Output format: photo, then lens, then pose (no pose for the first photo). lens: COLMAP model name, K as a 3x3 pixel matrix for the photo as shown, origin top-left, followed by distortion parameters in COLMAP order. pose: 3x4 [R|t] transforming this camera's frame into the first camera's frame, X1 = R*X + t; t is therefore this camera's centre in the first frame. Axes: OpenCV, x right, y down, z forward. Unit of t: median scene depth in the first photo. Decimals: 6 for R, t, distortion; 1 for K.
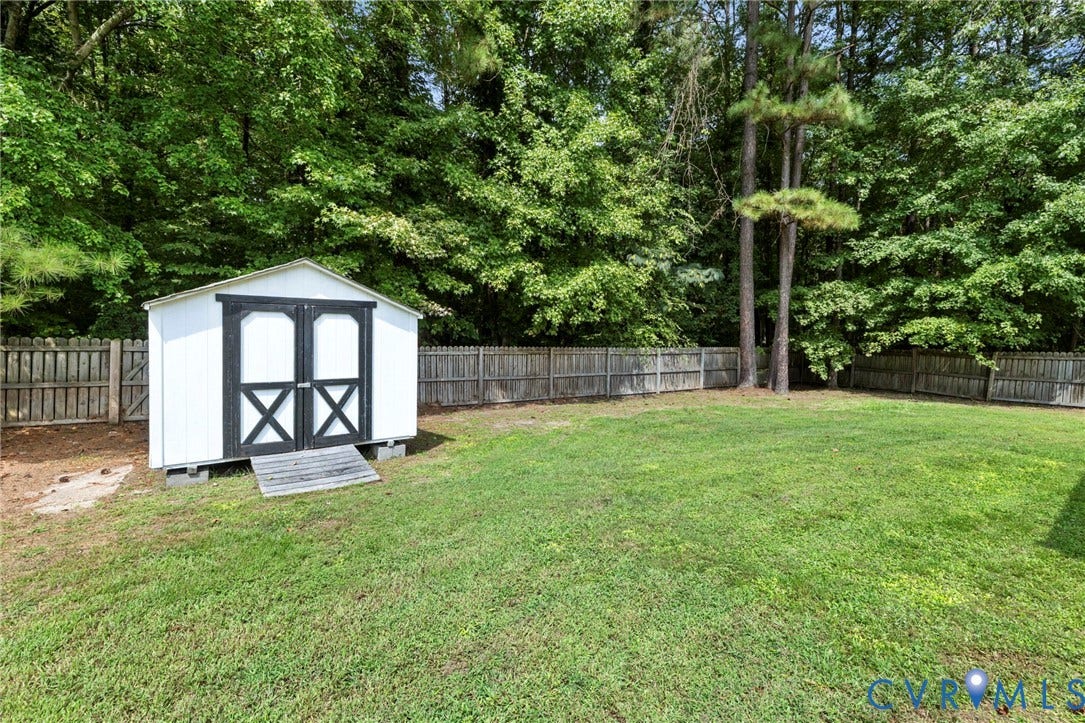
lens RADIAL K [[474.6, 0, 538.9], [0, 474.6, 344.1], [0, 0, 1]] dist [0.000922, 0.000859]
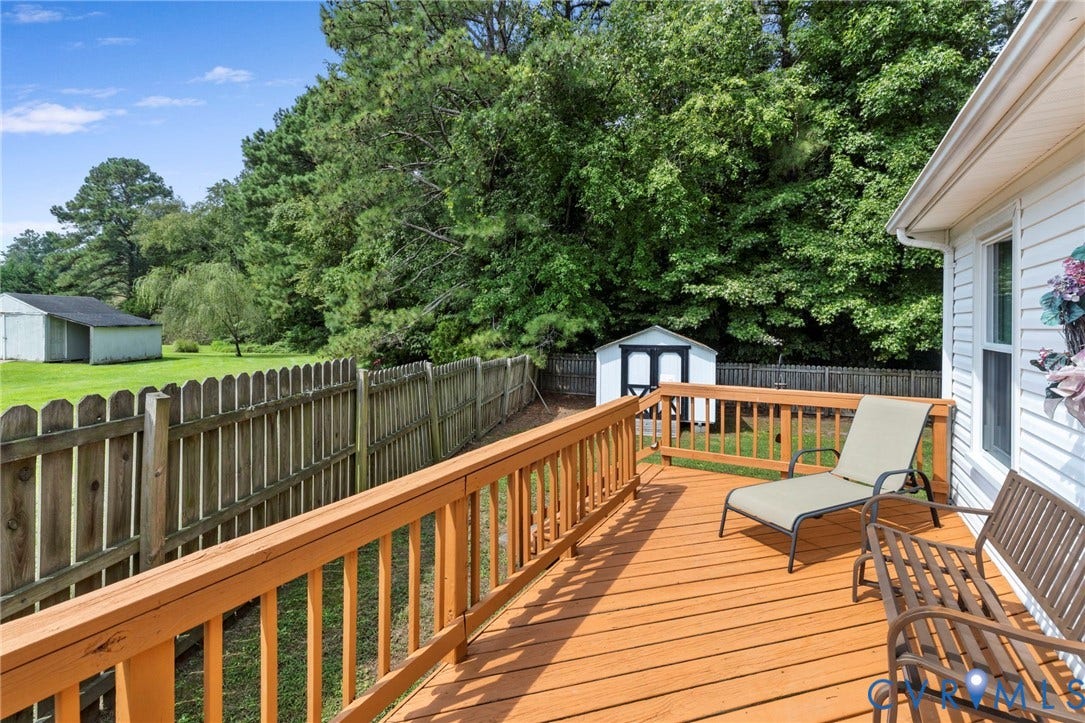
lens RADIAL K [[477.2, 0, 540.8], [0, 477.2, 335.2], [0, 0, 1]] dist [-0.001155, 0.000418]
pose [[0.608693, 0.006749, -0.793377, 0.509345], [-0.015923, 0.999866, -0.003710, -0.075250], [0.793246, 0.014892, 0.608719, -0.391162]]
